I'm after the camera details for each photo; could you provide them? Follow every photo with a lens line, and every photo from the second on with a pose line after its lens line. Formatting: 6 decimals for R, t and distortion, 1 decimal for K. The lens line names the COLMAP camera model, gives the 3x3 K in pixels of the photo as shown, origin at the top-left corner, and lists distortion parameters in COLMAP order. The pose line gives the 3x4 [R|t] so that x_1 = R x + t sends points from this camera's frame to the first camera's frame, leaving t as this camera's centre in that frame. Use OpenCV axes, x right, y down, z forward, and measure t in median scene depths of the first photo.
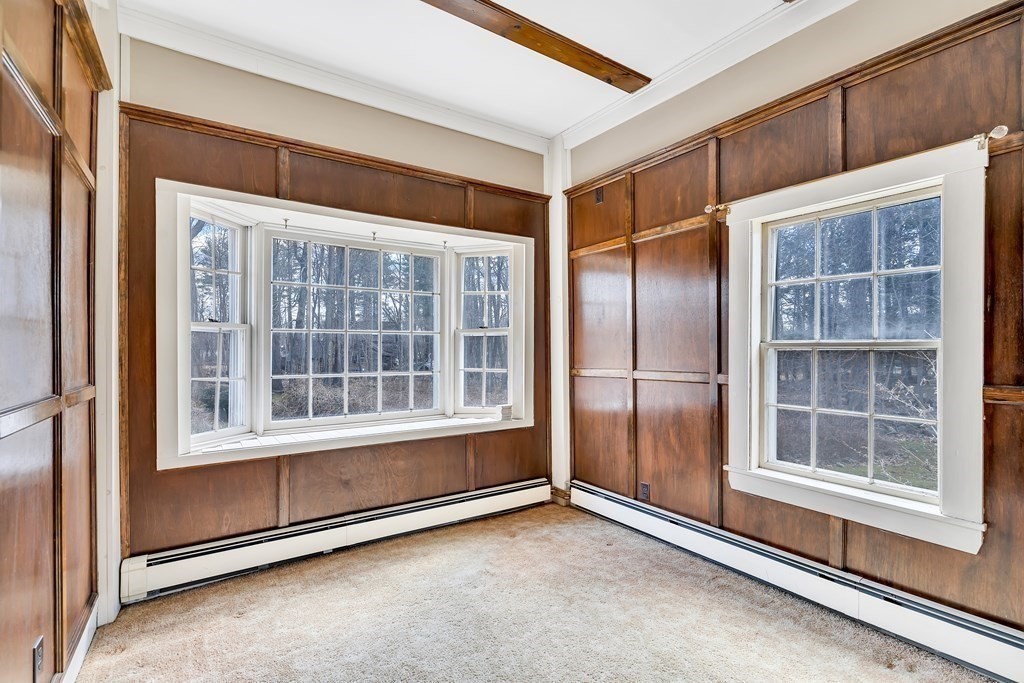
lens RADIAL K [[463.9, 0, 511.7], [0, 463.9, 348.4], [0, 0, 1]] dist [-0.003139, 0.000536]
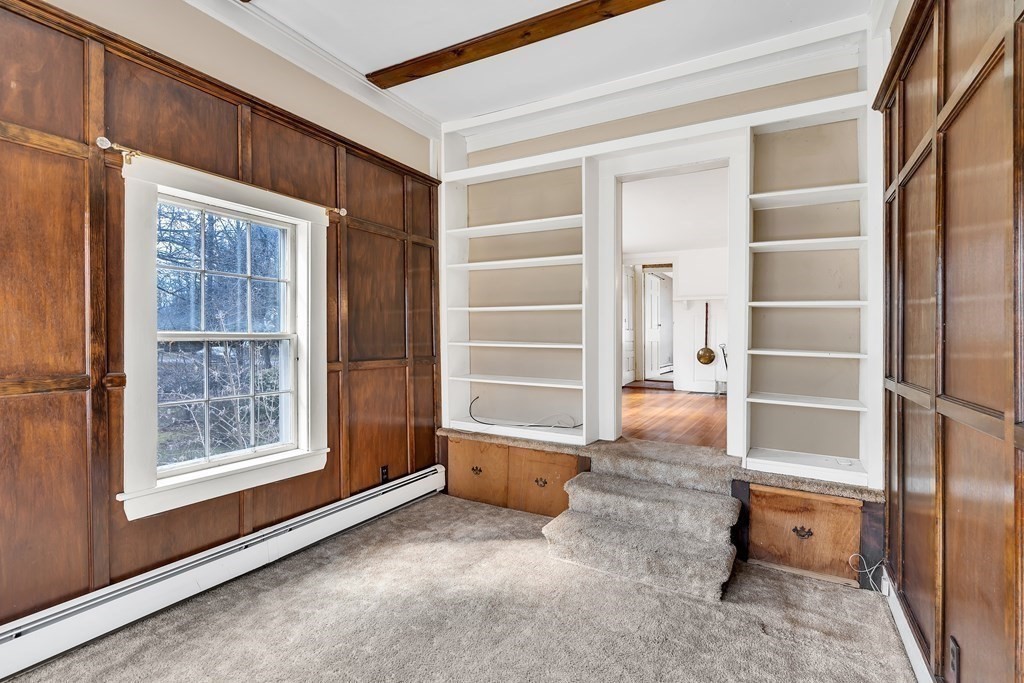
lens RADIAL K [[463.9, 0, 511.2], [0, 463.9, 340.2], [0, 0, 1]] dist [-0.003139, 0.000536]
pose [[-0.423269, -0.010138, 0.905947, -0.542031], [-0.007066, 0.999944, 0.007888, -0.010691], [-0.905976, -0.003063, -0.423317, 0.828866]]
